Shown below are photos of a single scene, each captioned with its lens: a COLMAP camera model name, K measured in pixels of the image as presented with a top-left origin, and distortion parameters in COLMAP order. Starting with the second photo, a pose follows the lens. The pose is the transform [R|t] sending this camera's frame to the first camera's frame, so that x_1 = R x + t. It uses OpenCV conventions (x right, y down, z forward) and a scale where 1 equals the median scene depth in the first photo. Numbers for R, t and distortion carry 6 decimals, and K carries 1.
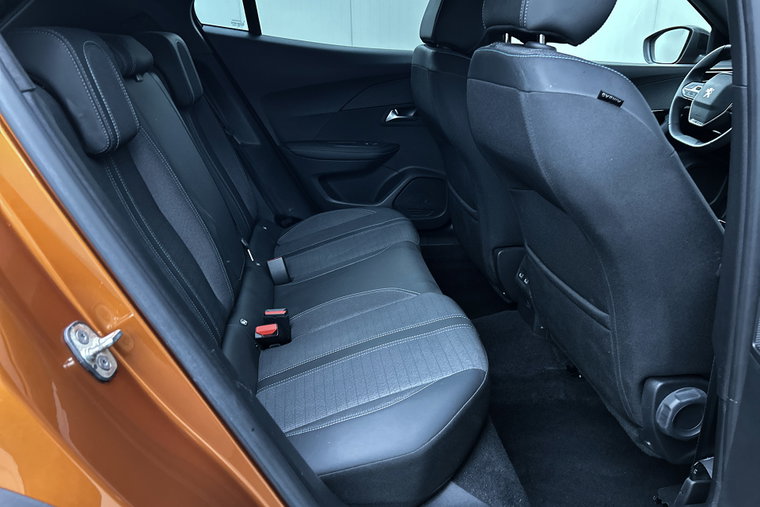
lens RADIAL K [[576.5, 0, 377.6], [0, 576.5, 254.7], [0, 0, 1]] dist [0.051029, -0.059395]
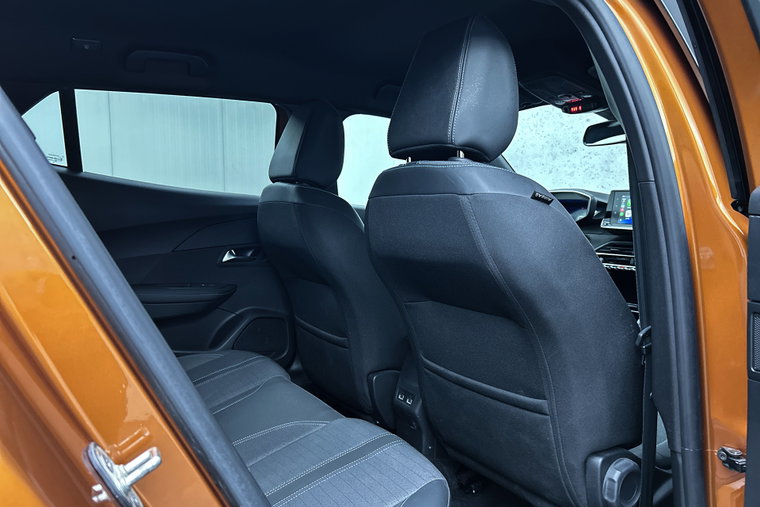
lens RADIAL K [[576.5, 0, 378.9], [0, 576.5, 256.5], [0, 0, 1]] dist [0.051029, -0.059395]
pose [[0.909846, -0.016886, 0.414602, -0.319880], [0.131985, 0.959056, -0.250581, 0.078144], [-0.393395, 0.282711, 0.874823, 0.117398]]
